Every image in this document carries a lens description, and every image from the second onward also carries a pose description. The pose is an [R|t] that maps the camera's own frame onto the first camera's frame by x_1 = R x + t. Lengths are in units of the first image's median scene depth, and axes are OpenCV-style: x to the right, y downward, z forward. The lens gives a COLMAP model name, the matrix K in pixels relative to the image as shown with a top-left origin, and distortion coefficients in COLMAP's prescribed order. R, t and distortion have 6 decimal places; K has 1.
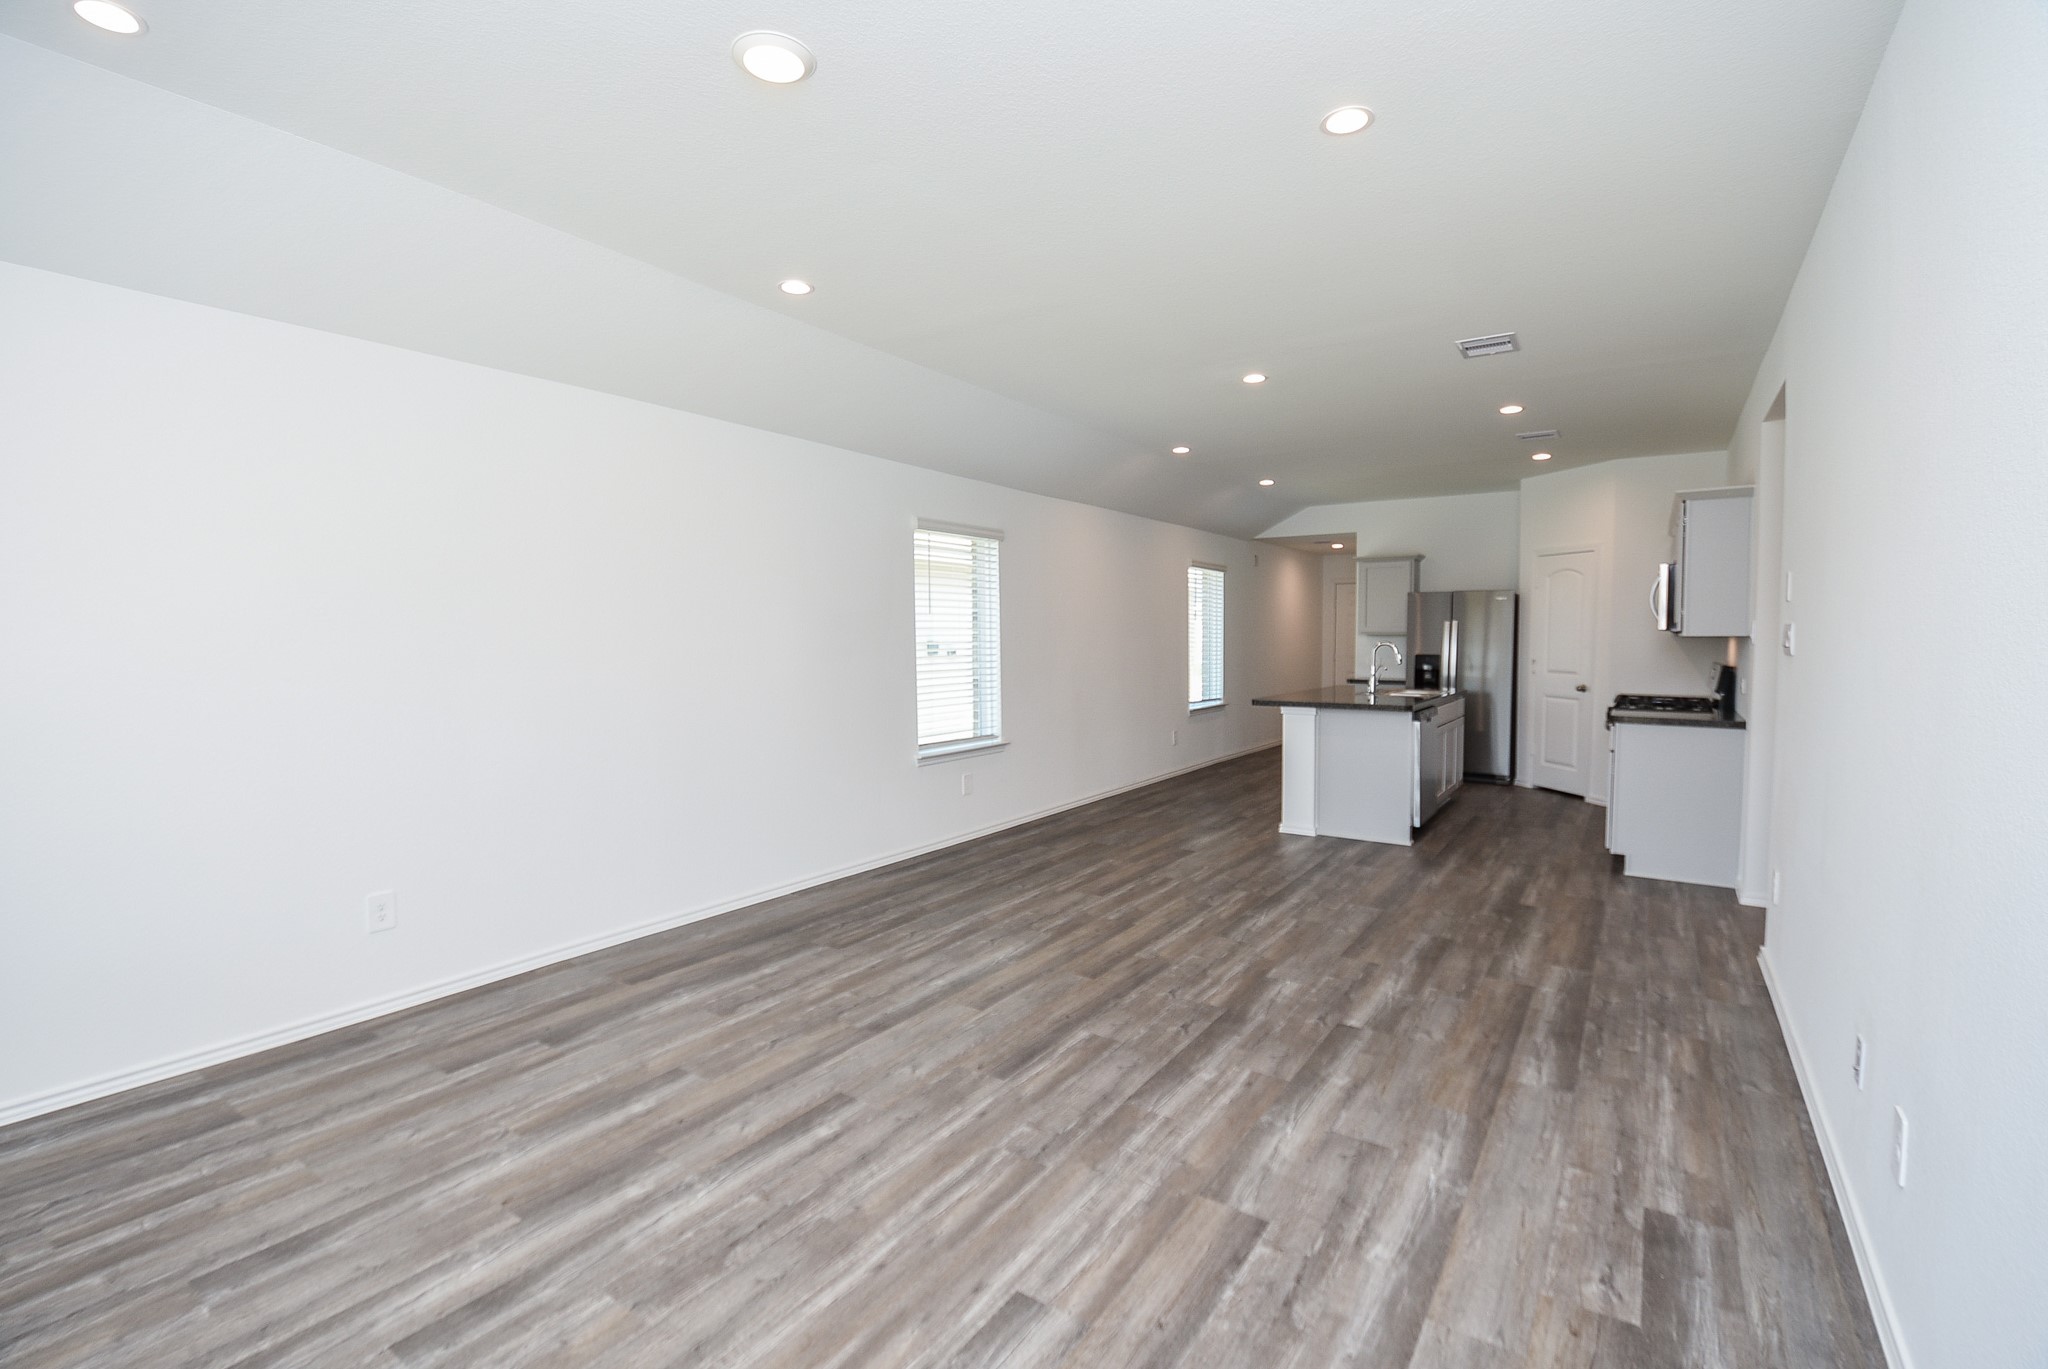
lens RADIAL K [[915.9, 0, 1024.4], [0, 915.9, 678.0], [0, 0, 1]] dist [0.001397, -0.015087]
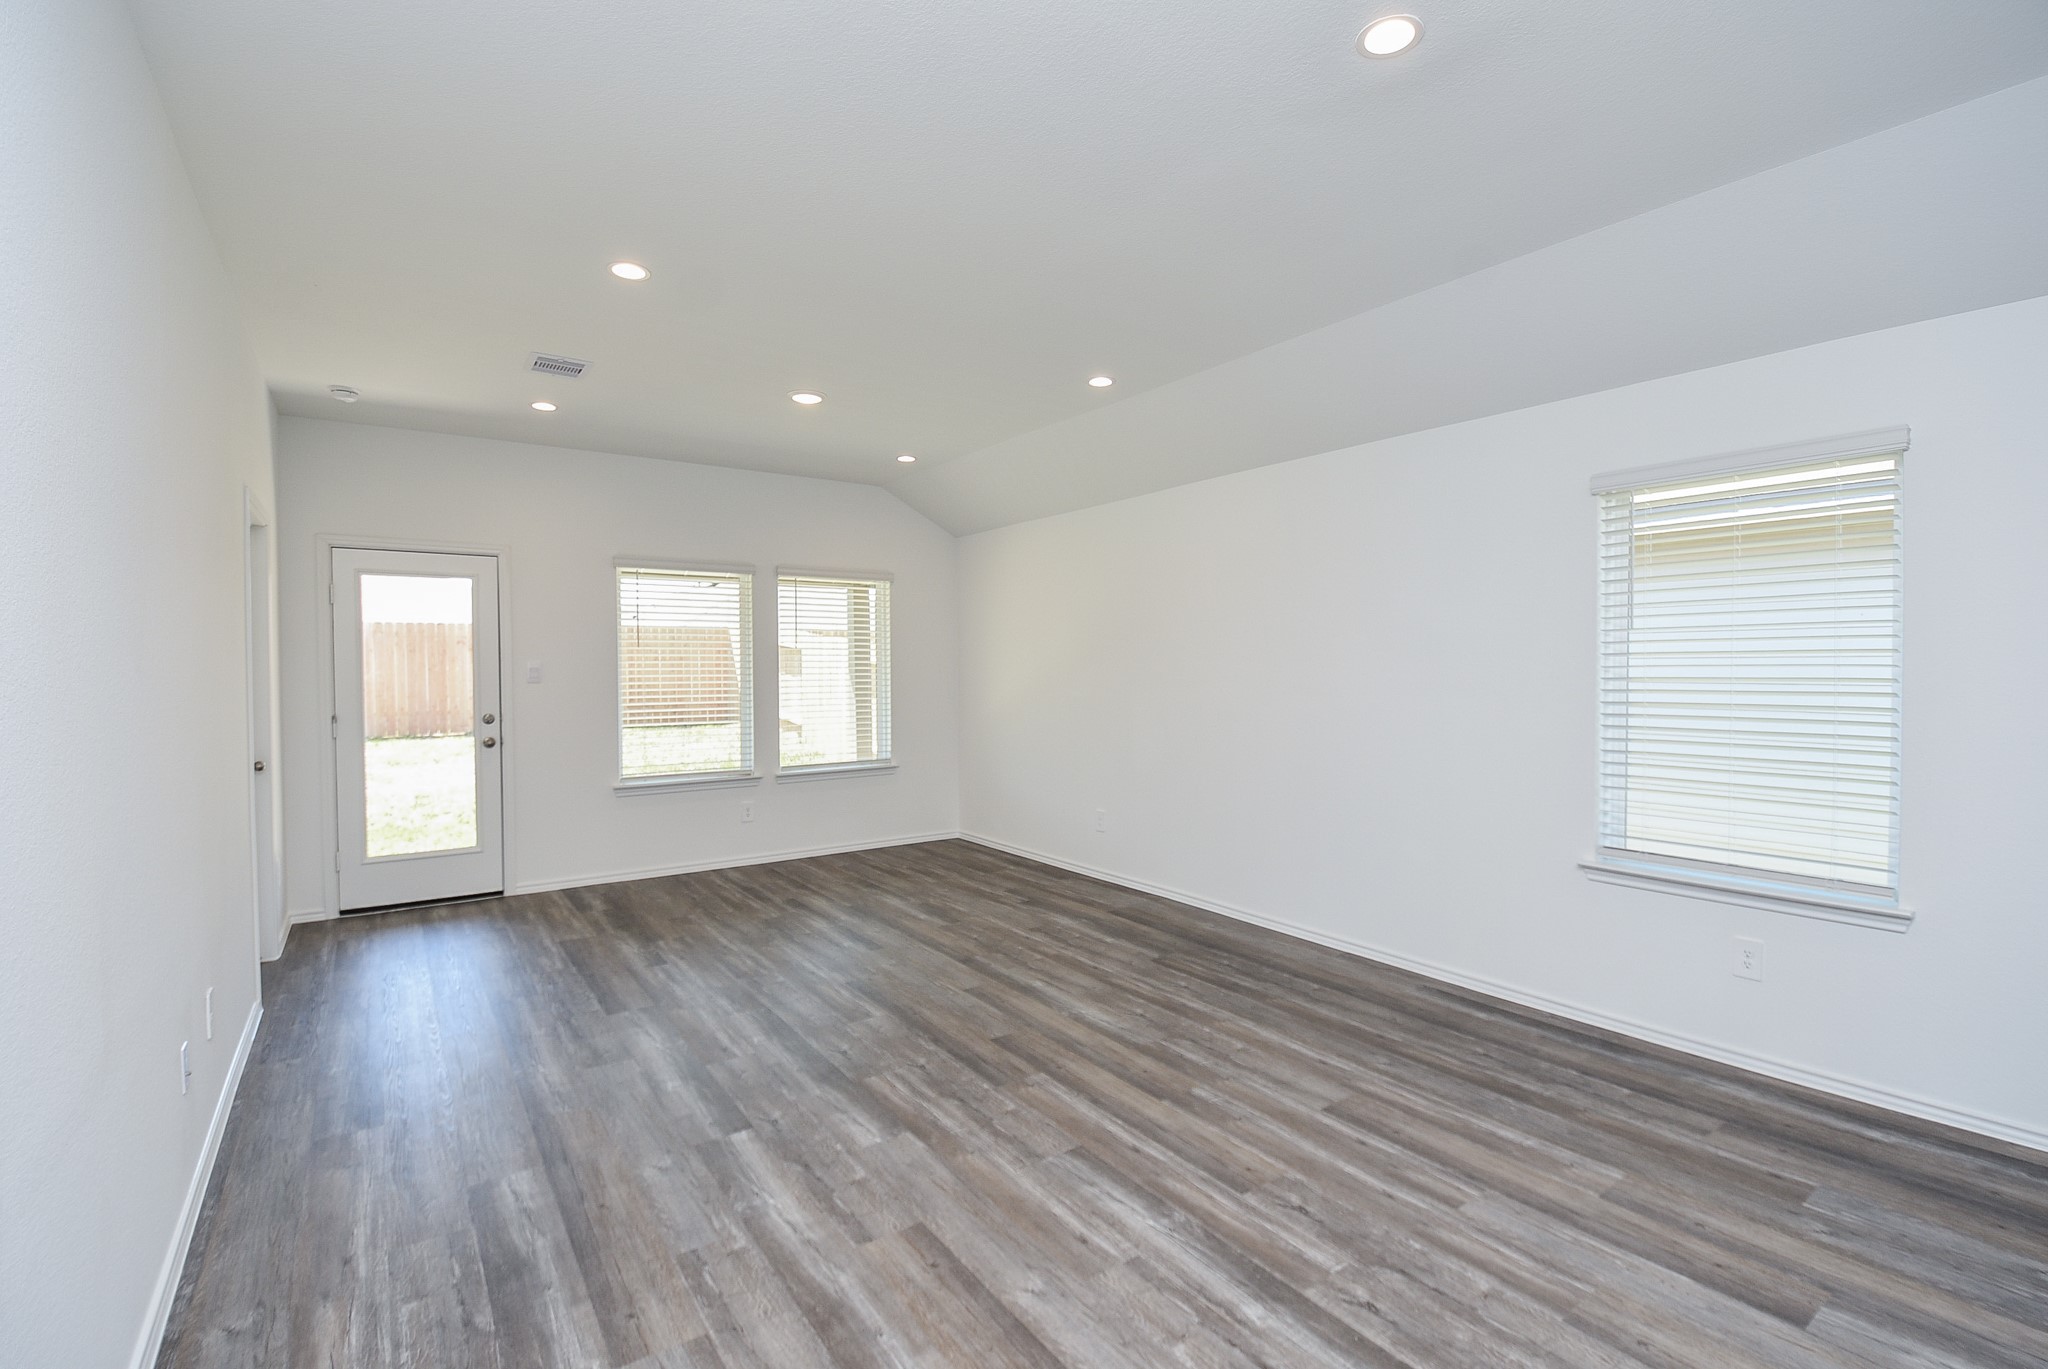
lens RADIAL K [[915.9, 0, 1029.4], [0, 915.9, 700.3], [0, 0, 1]] dist [0.001397, -0.015087]
pose [[-0.345006, 0.041372, -0.937688, 0.869615], [-0.041249, 0.997394, 0.059184, -0.065975], [0.937694, 0.059098, -0.342401, 1.268820]]
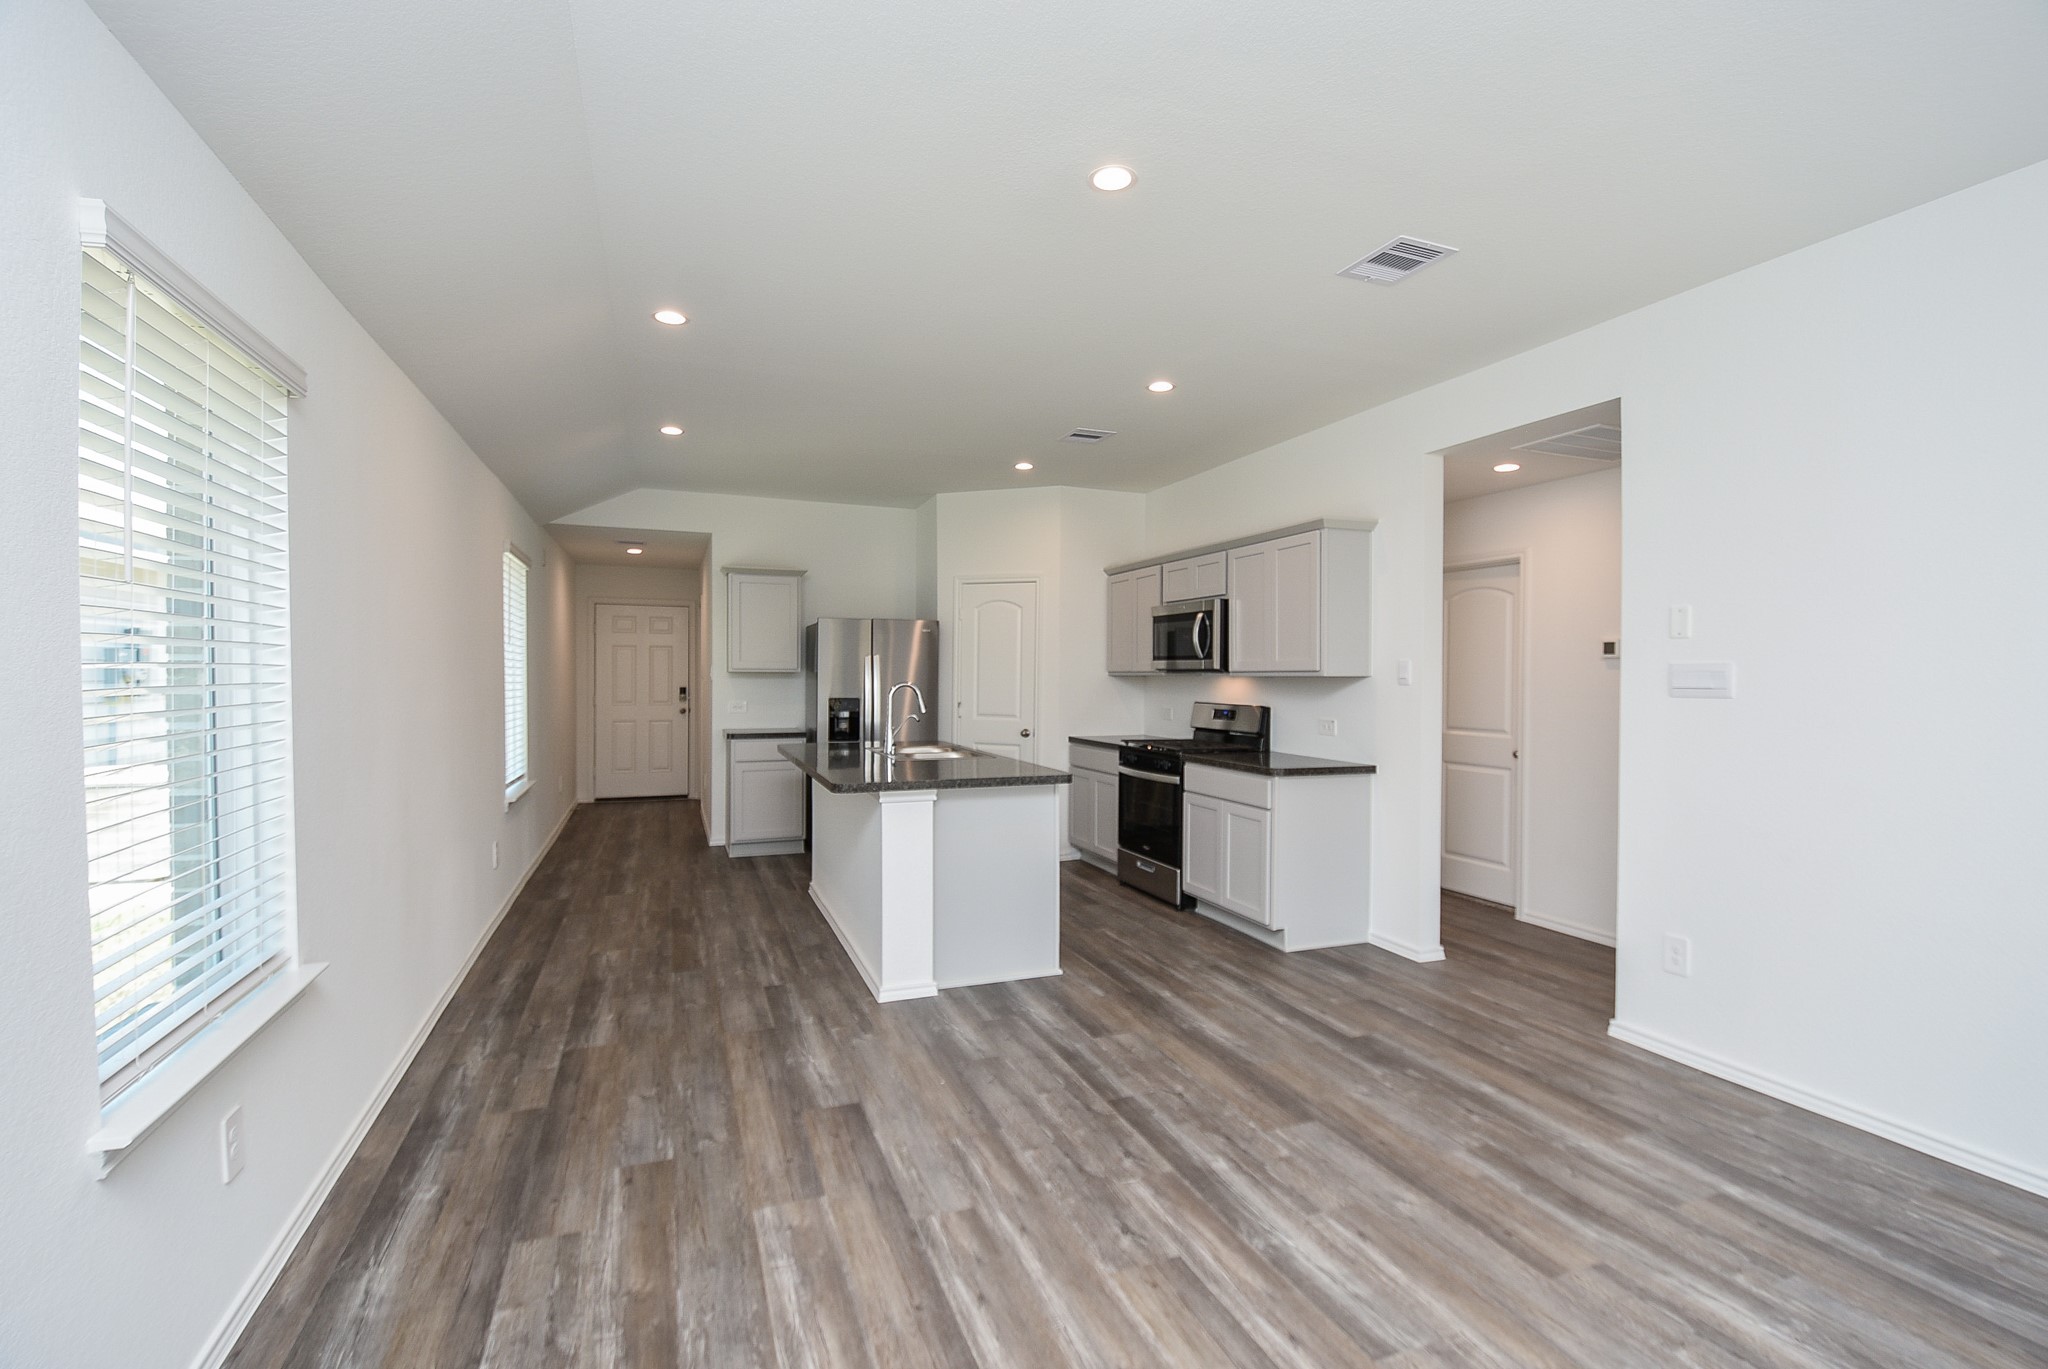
lens RADIAL K [[915.9, 0, 1031.4], [0, 915.9, 686.9], [0, 0, 1]] dist [0.001397, -0.015087]
pose [[0.561686, -0.008812, 0.827304, -0.262384], [0.034658, 0.999316, -0.012887, -0.043888], [-0.826624, 0.035911, 0.561607, 0.959076]]
